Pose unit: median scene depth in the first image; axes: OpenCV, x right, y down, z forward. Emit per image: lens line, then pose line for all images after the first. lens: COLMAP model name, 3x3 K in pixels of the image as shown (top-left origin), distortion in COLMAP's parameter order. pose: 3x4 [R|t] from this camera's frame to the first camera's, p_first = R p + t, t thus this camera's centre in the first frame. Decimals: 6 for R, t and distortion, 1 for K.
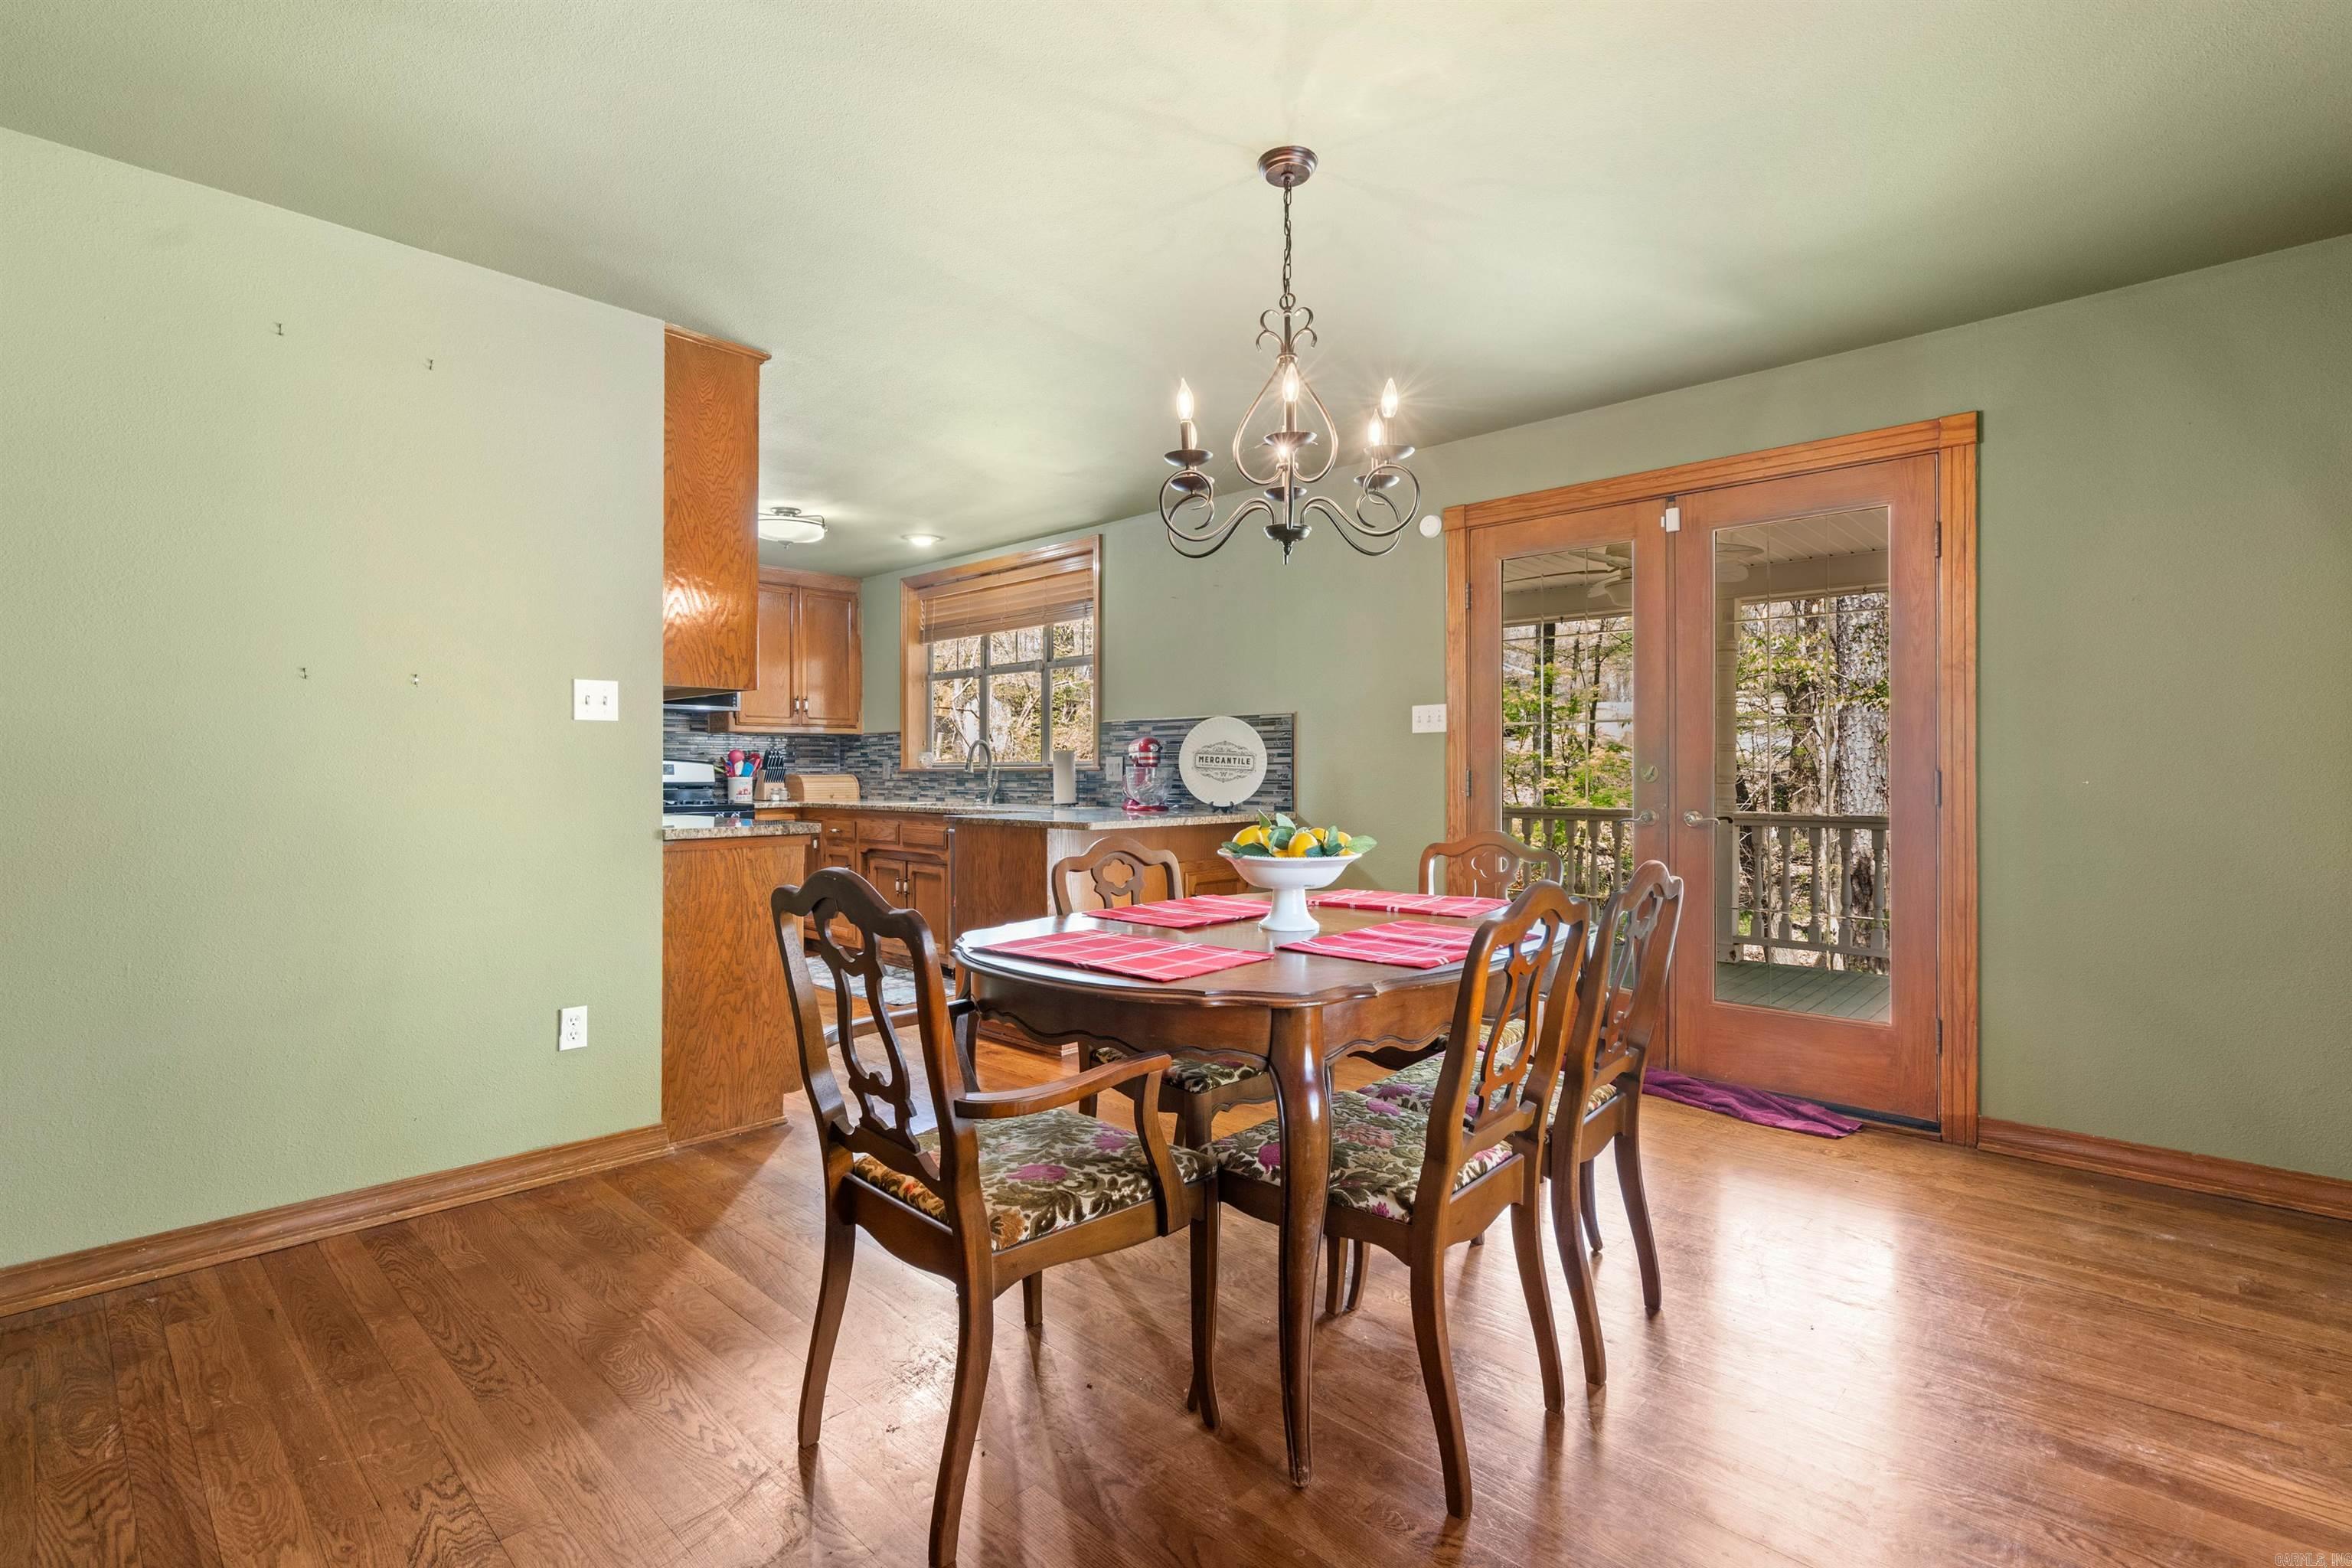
lens RADIAL K [[1074.8, 0, 1187.9], [0, 1074.8, 774.1], [0, 0, 1]] dist [0.000326, 0.000595]
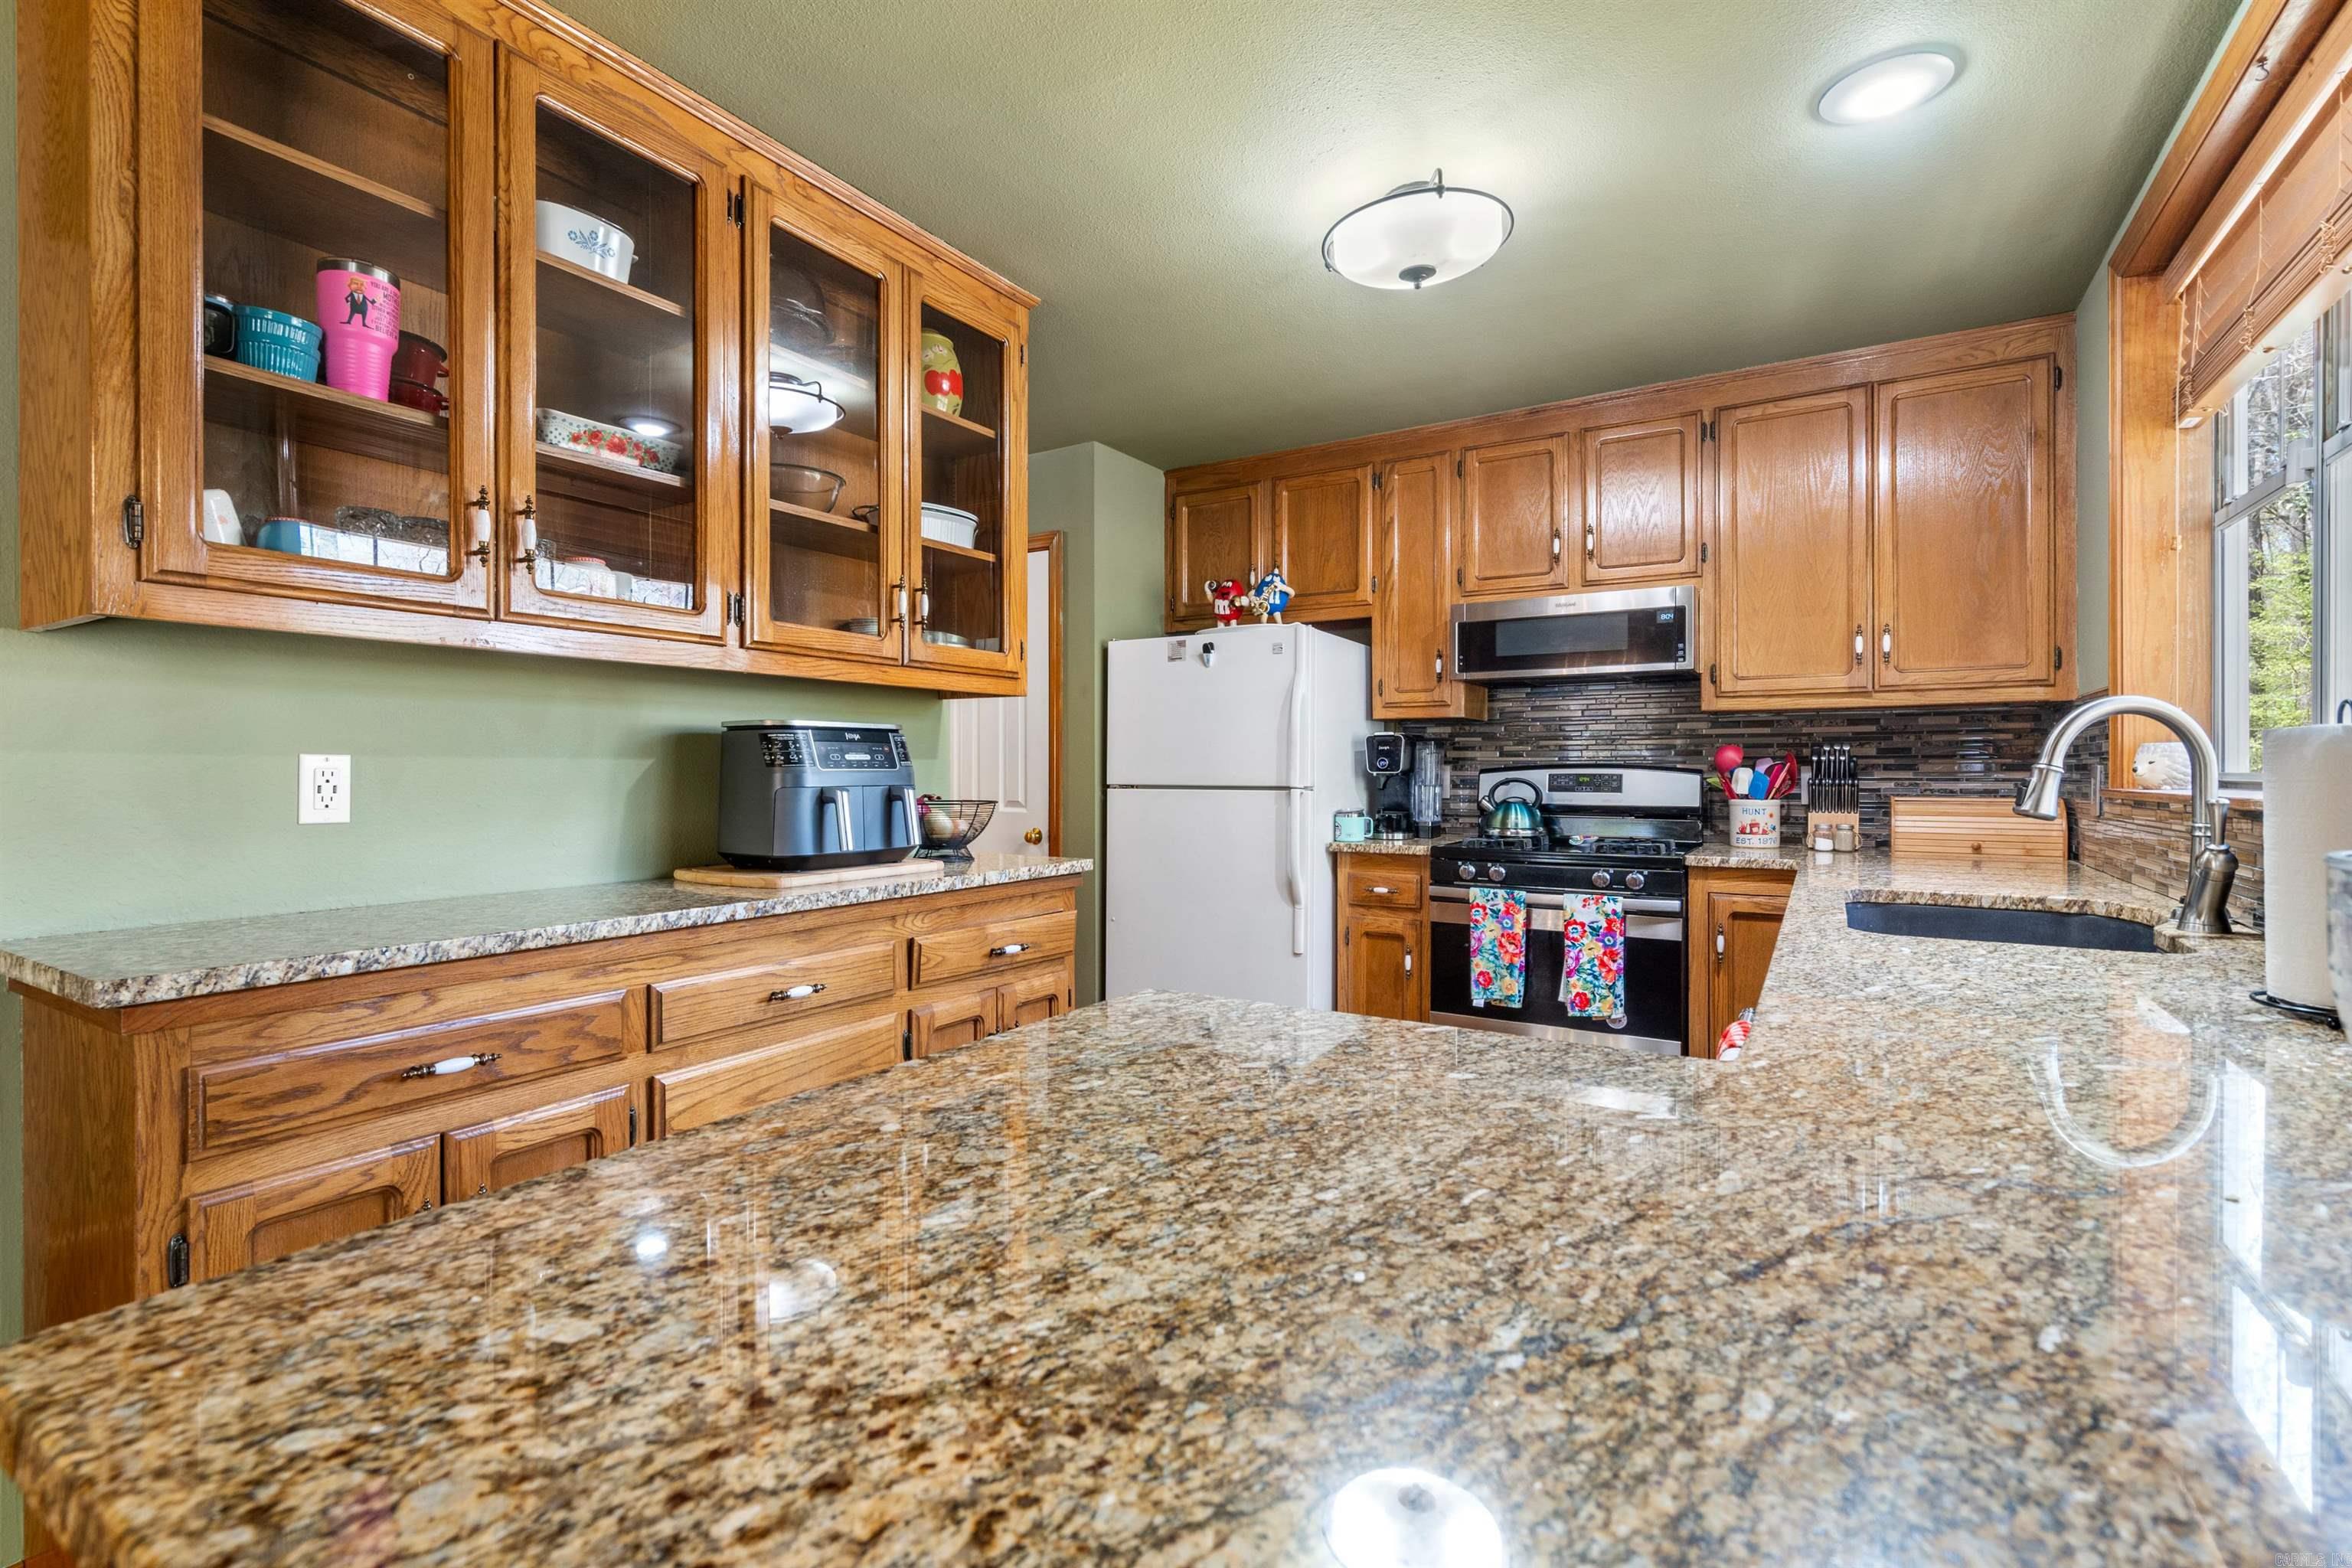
lens RADIAL K [[1074.8, 0, 1172.3], [0, 1074.8, 770.8], [0, 0, 1]] dist [0.000326, 0.000595]
pose [[0.194828, 0.003987, -0.980829, 0.028036], [-0.002061, 0.999991, 0.003656, -0.012414], [0.980835, 0.001309, 0.194835, 0.655426]]
